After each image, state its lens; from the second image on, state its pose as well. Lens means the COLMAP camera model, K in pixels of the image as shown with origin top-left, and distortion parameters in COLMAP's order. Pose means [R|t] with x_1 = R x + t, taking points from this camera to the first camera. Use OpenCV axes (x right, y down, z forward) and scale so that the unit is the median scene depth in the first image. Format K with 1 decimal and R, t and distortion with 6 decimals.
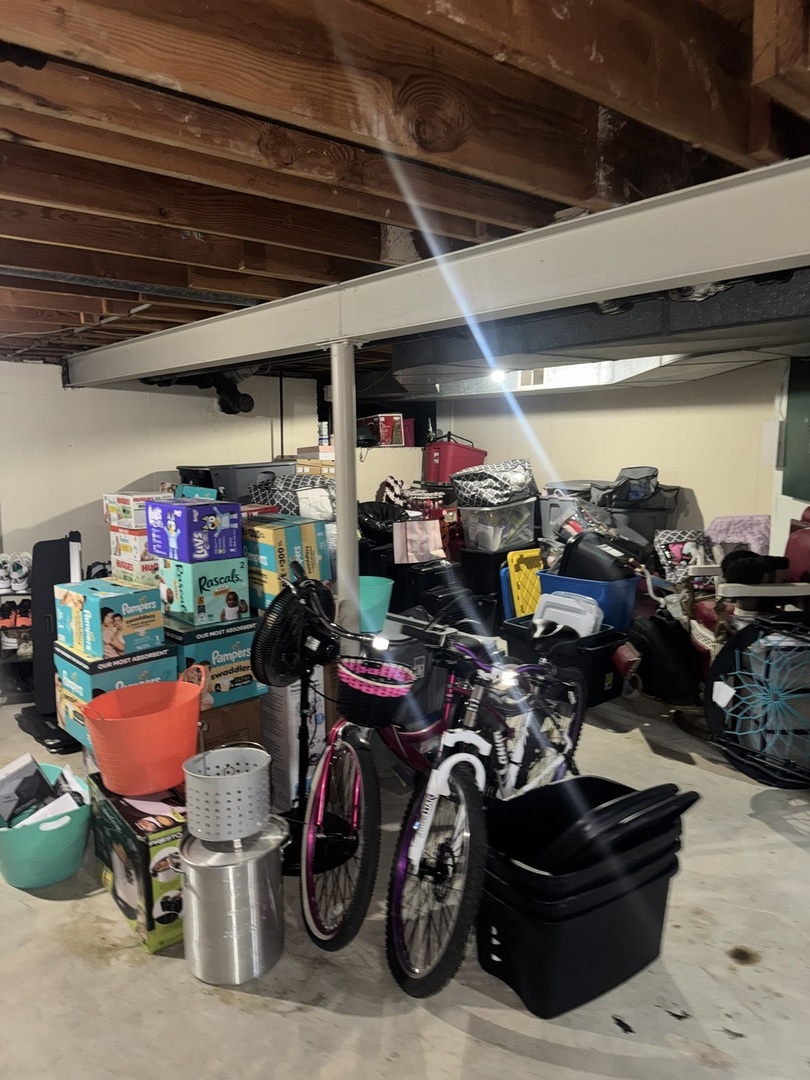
lens RADIAL K [[767.3, 0, 404.8], [0, 767.3, 528.7], [0, 0, 1]] dist [0.068637, -0.086904]
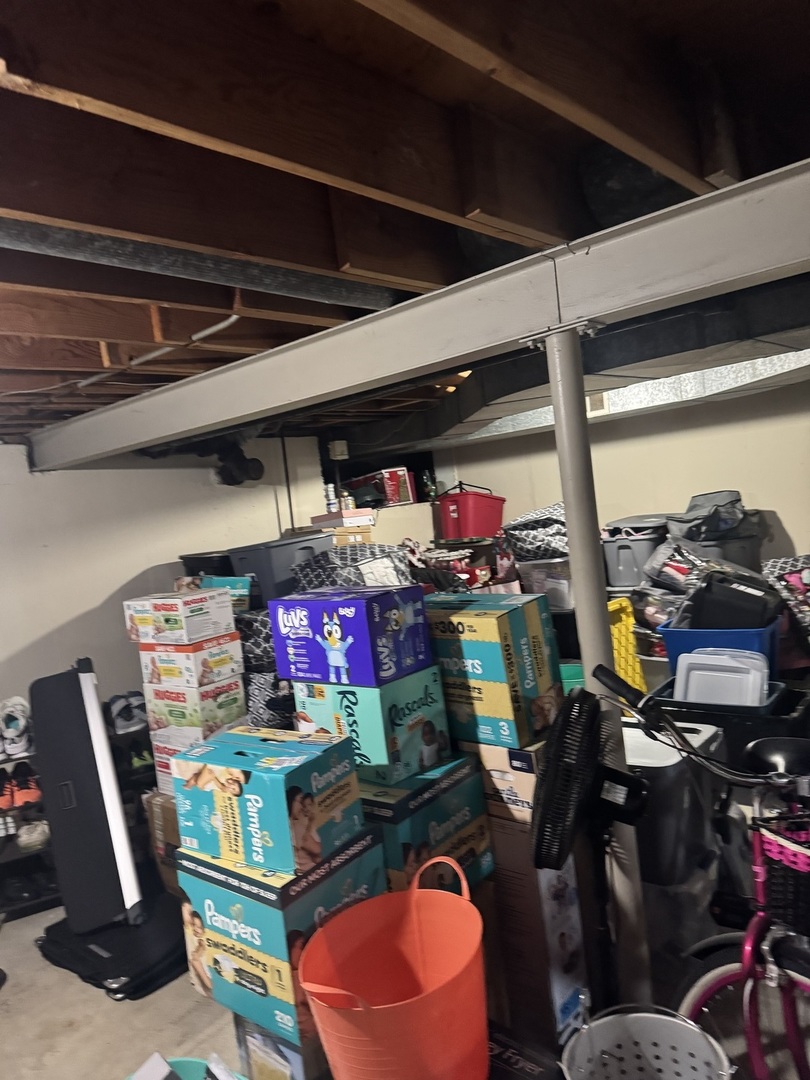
lens RADIAL K [[767.3, 0, 401.4], [0, 767.3, 517.0], [0, 0, 1]] dist [0.068637, -0.086904]
pose [[0.984153, -0.116620, 0.133578, -0.212107], [0.129384, 0.987390, -0.091216, -0.022296], [-0.121256, 0.107053, 0.986832, 0.224897]]
